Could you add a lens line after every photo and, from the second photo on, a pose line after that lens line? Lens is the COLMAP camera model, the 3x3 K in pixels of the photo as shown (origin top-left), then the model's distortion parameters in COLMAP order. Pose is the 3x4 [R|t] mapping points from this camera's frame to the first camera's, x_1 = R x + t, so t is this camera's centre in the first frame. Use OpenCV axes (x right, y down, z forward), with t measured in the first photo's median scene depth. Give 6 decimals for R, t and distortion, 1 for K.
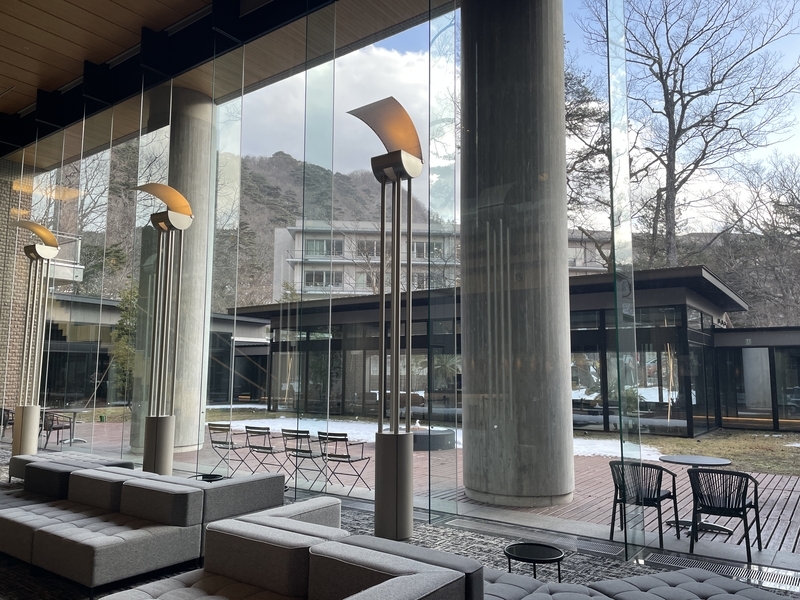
lens RADIAL K [[601.5, 0, 402.6], [0, 601.5, 301.6], [0, 0, 1]] dist [0.029788, -0.027401]
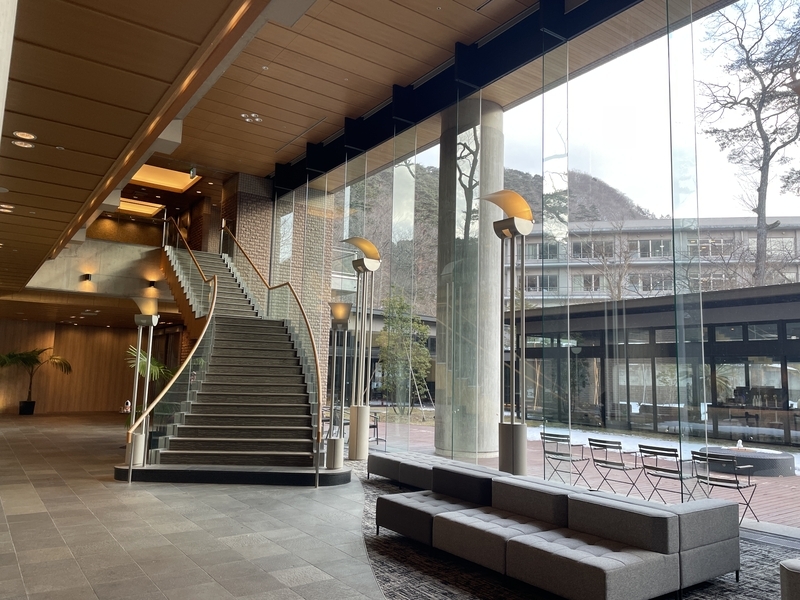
lens RADIAL K [[601.5, 0, 393.0], [0, 601.5, 299.1], [0, 0, 1]] dist [0.029788, -0.027401]
pose [[0.942510, -0.021916, -0.333460, -0.167440], [0.017173, 0.999705, -0.017166, -0.001143], [0.333738, 0.010452, 0.942608, 0.000571]]
